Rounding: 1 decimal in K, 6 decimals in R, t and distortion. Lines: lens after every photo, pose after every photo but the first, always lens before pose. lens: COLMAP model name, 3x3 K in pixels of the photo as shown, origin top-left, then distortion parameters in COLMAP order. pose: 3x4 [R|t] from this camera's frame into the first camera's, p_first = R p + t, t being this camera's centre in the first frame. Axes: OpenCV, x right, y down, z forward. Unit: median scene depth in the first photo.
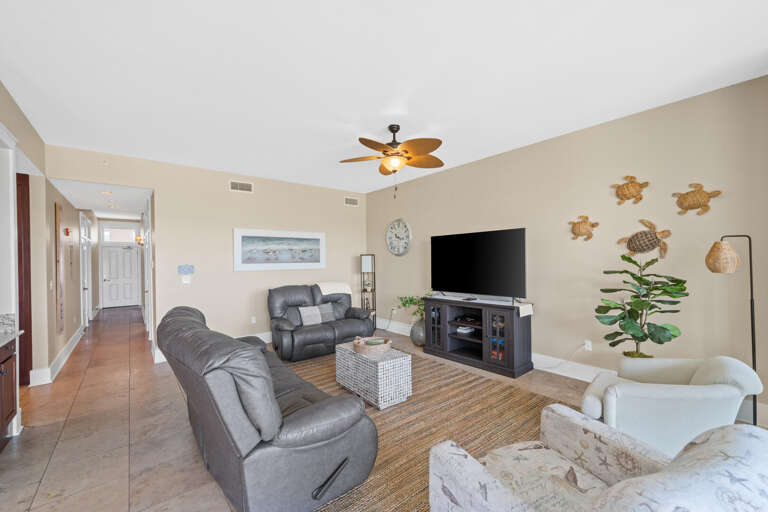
lens RADIAL K [[309.5, 0, 382.6], [0, 309.5, 255.5], [0, 0, 1]] dist [0.001833, -0.000288]
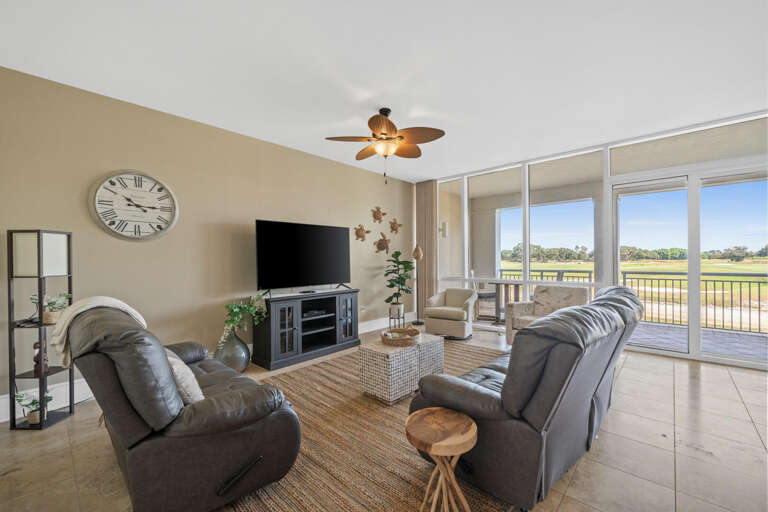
lens RADIAL K [[309.5, 0, 392.0], [0, 309.5, 256.4], [0, 0, 1]] dist [0.001833, -0.000288]
pose [[-0.158815, 0.014598, 0.987200, -0.824261], [-0.012896, 0.999775, -0.016859, 0.047963], [-0.987224, -0.015408, -0.158591, 1.016824]]
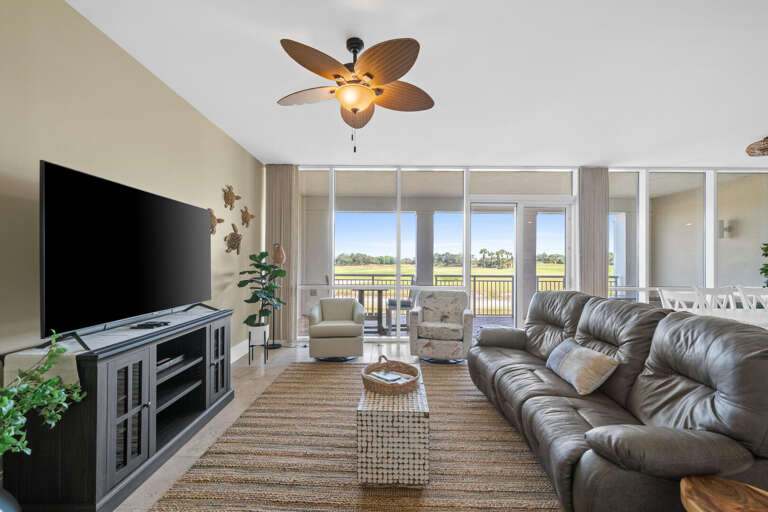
lens RADIAL K [[309.5, 0, 380.2], [0, 309.5, 256.4], [0, 0, 1]] dist [0.001833, -0.000288]
pose [[-0.765423, 0.014139, 0.643372, -0.373799], [-0.014557, 0.999122, -0.039276, 0.050558], [-0.643363, -0.039429, -0.764545, 1.308869]]
